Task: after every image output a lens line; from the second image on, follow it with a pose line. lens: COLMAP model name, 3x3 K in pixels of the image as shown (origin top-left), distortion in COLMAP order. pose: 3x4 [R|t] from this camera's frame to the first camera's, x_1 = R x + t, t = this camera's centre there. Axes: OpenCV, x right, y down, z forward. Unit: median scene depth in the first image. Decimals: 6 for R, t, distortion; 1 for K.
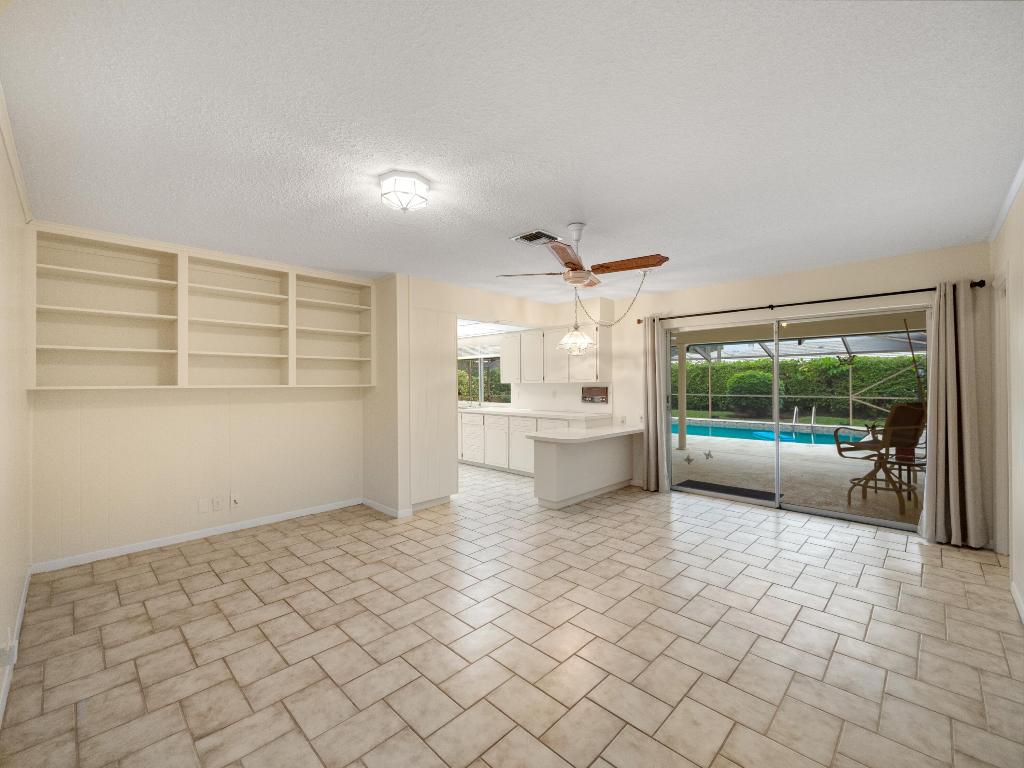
lens RADIAL K [[434.1, 0, 510.9], [0, 434.1, 380.4], [0, 0, 1]] dist [-0.001062, -0.000069]
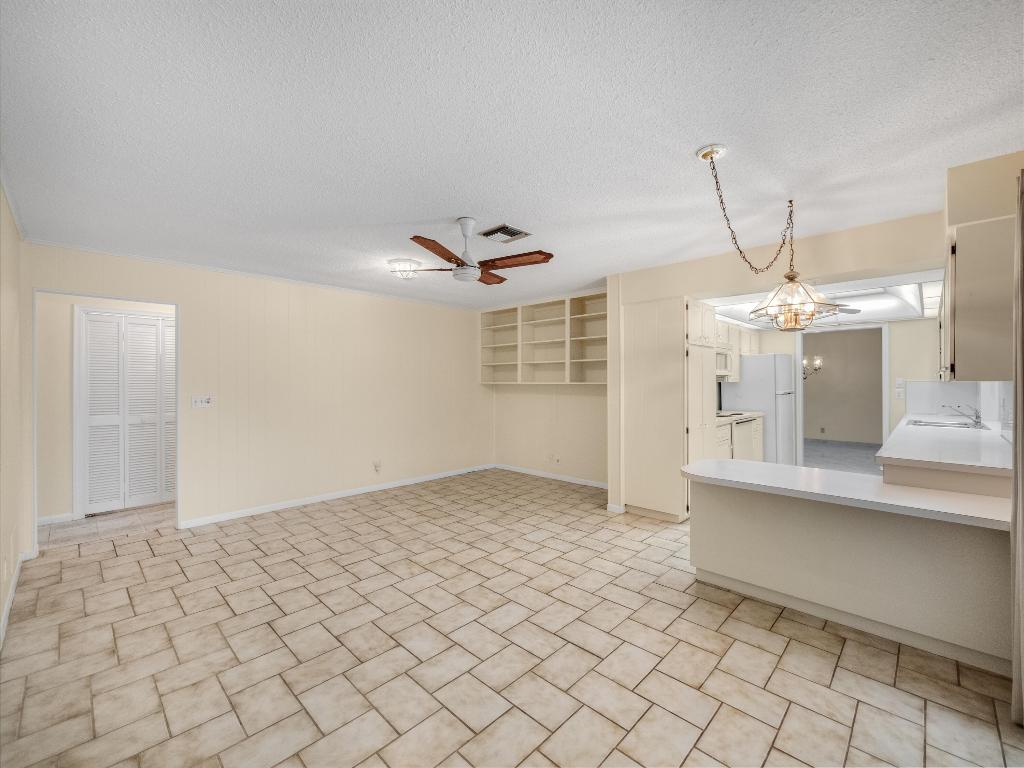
lens RADIAL K [[434.1, 0, 510.9], [0, 434.1, 380.4], [0, 0, 1]] dist [-0.001062, -0.000069]
pose [[0.002872, 0.000893, -0.999995, 1.043664], [0.004020, 0.999992, 0.000904, 0.002954], [0.999988, -0.004023, 0.002868, 1.017473]]
